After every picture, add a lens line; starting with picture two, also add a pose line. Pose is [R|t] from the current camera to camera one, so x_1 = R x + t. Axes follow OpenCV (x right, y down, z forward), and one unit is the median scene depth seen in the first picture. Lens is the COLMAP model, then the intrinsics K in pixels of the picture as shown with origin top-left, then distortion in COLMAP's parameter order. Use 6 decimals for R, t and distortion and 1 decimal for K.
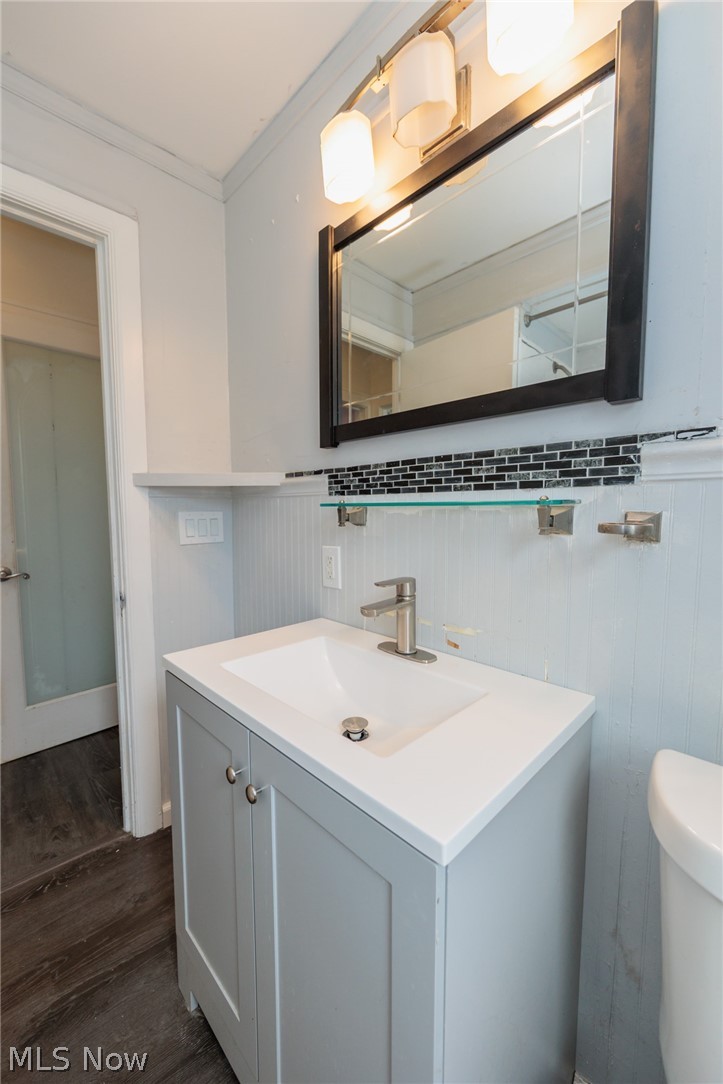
lens RADIAL K [[439.7, 0, 361.5], [0, 439.7, 542.0], [0, 0, 1]] dist [-0.001603, -0.000127]
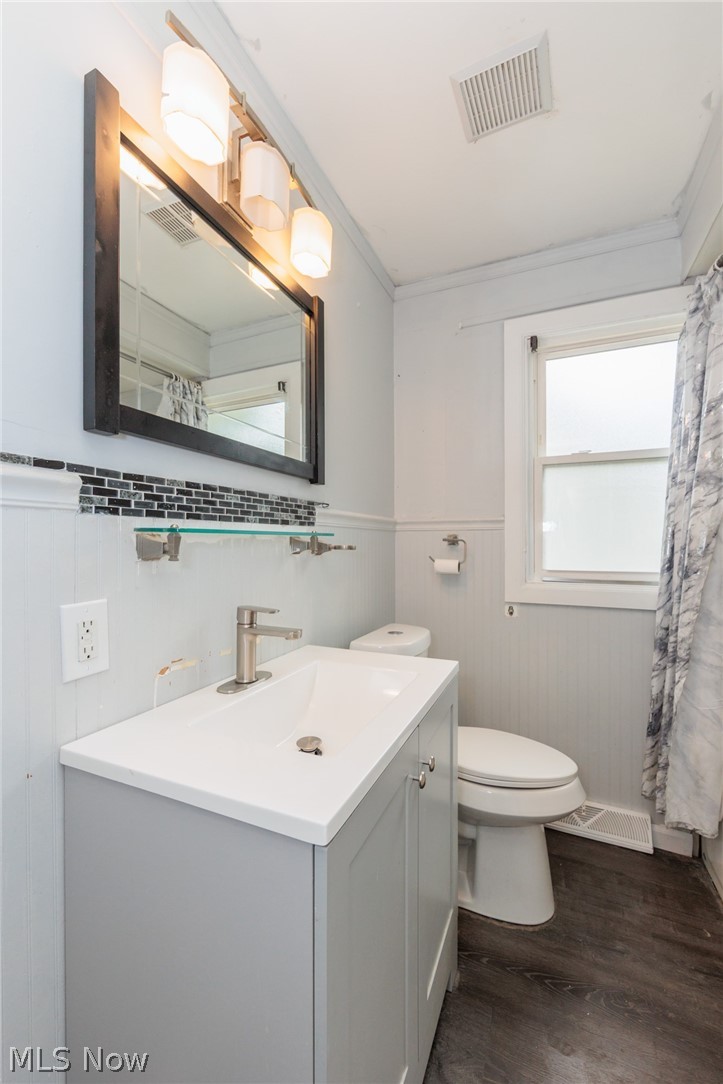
lens RADIAL K [[439.7, 0, 361.5], [0, 439.7, 542.0], [0, 0, 1]] dist [-0.001603, -0.000127]
pose [[-0.381343, -0.010892, 0.924370, -0.868976], [0.056091, 0.997816, 0.034897, -0.079791], [-0.922731, 0.065156, -0.379899, 1.053504]]
